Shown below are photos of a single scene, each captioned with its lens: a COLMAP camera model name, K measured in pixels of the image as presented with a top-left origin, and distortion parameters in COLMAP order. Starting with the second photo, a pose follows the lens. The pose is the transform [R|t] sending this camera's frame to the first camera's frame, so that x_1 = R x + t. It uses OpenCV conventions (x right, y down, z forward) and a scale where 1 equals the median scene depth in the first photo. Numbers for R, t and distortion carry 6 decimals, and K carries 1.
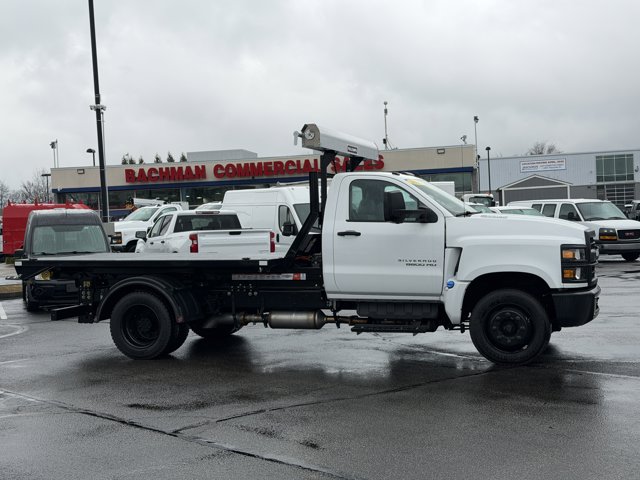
lens RADIAL K [[880.0, 0, 322.3], [0, 880.0, 240.0], [0, 0, 1]] dist [0.131860, 0.000000]
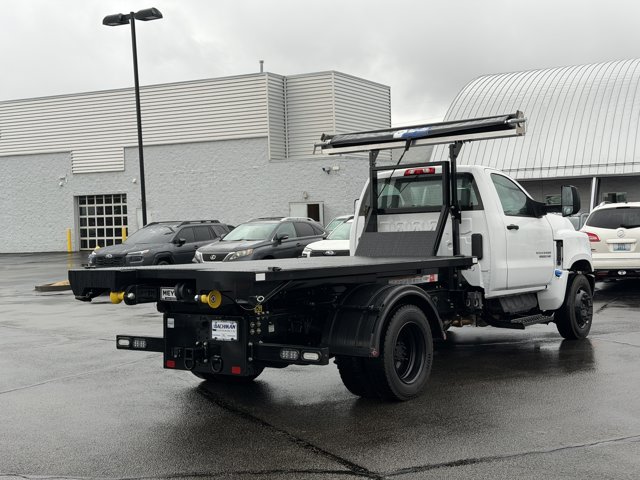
lens RADIAL K [[880.0, 0, 321.9], [0, 880.0, 235.9], [0, 0, 1]] dist [0.131860, 0.000000]
pose [[0.312614, 0.010957, 0.949817, -0.893129], [0.039786, 0.998905, -0.024618, 0.016740], [-0.949047, 0.045486, 0.311835, 0.824597]]
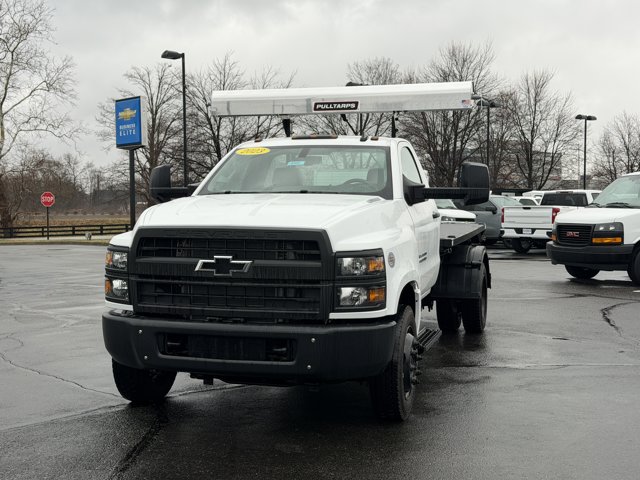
lens RADIAL K [[880.0, 0, 308.9], [0, 880.0, 257.1], [0, 0, 1]] dist [0.131860, 0.000000]
pose [[0.038365, 0.096481, -0.994595, 0.827220], [-0.016417, 0.995254, 0.095912, -0.045335], [0.999129, 0.012649, 0.039767, 0.963584]]
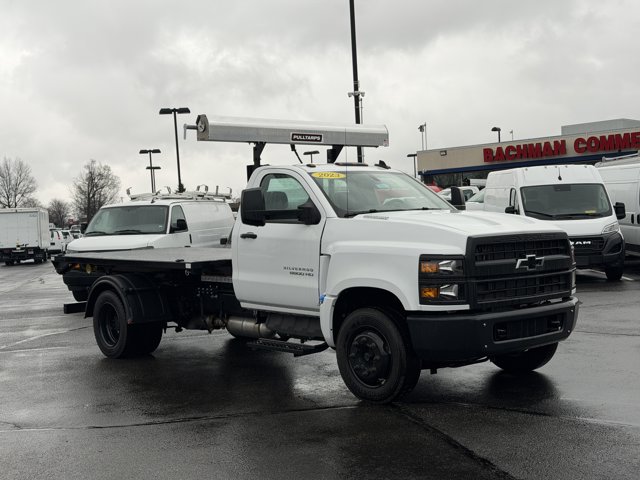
lens RADIAL K [[880.0, 0, 312.1], [0, 880.0, 243.4], [0, 0, 1]] dist [0.131860, 0.000000]
pose [[0.860519, 0.011437, -0.509290, 0.494292], [0.004683, 0.999528, 0.030358, -0.024073], [0.509397, -0.028508, 0.860059, 0.249233]]
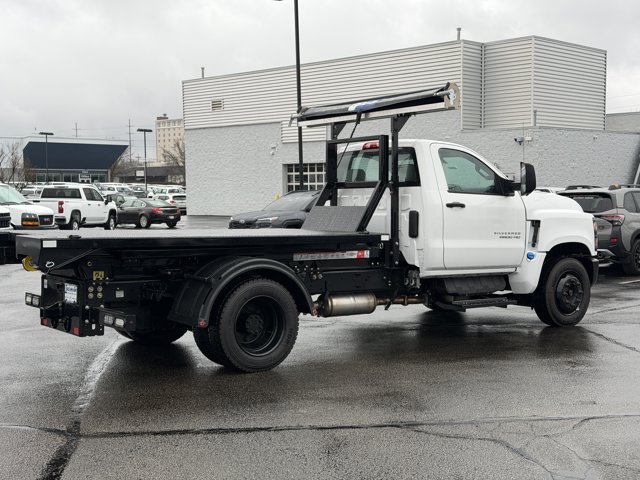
lens RADIAL K [[880.0, 0, 323.0], [0, 880.0, 234.5], [0, 0, 1]] dist [0.131860, 0.000000]
pose [[0.569705, -0.002453, 0.821846, -0.756349], [0.000992, 0.999997, 0.002298, 0.020057], [-0.821849, -0.000494, 0.569705, 0.535883]]
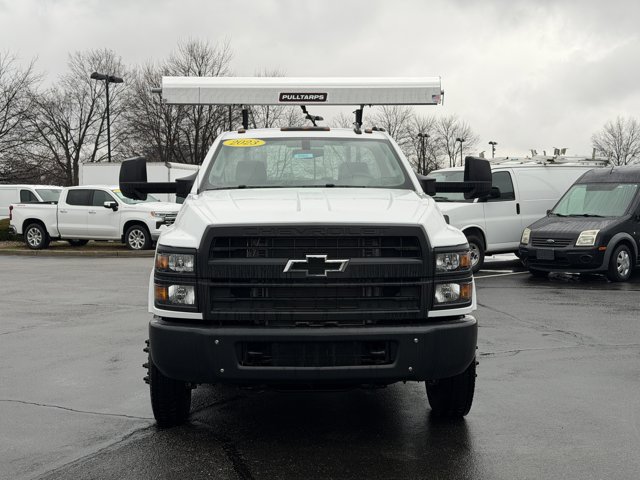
lens RADIAL K [[880.0, 0, 310.7], [0, 880.0, 249.7], [0, 0, 1]] dist [0.131860, 0.000000]
pose [[0.356826, 0.087670, -0.930048, 0.751406], [-0.018884, 0.996060, 0.086647, -0.039568], [0.933980, -0.013354, 0.357075, 0.751126]]
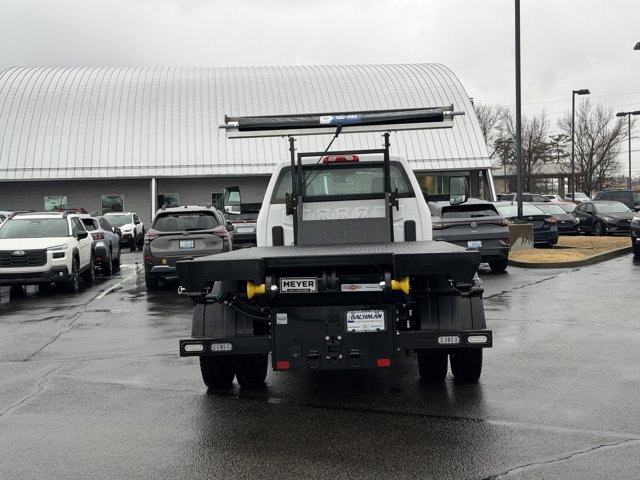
lens RADIAL K [[880.0, 0, 323.8], [0, 880.0, 240.7], [0, 0, 1]] dist [0.131860, 0.000000]
pose [[-0.264268, 0.008829, 0.964409, -0.861980], [0.064355, 0.997891, 0.008499, 0.006473], [-0.962300, 0.064311, -0.264279, 1.283903]]
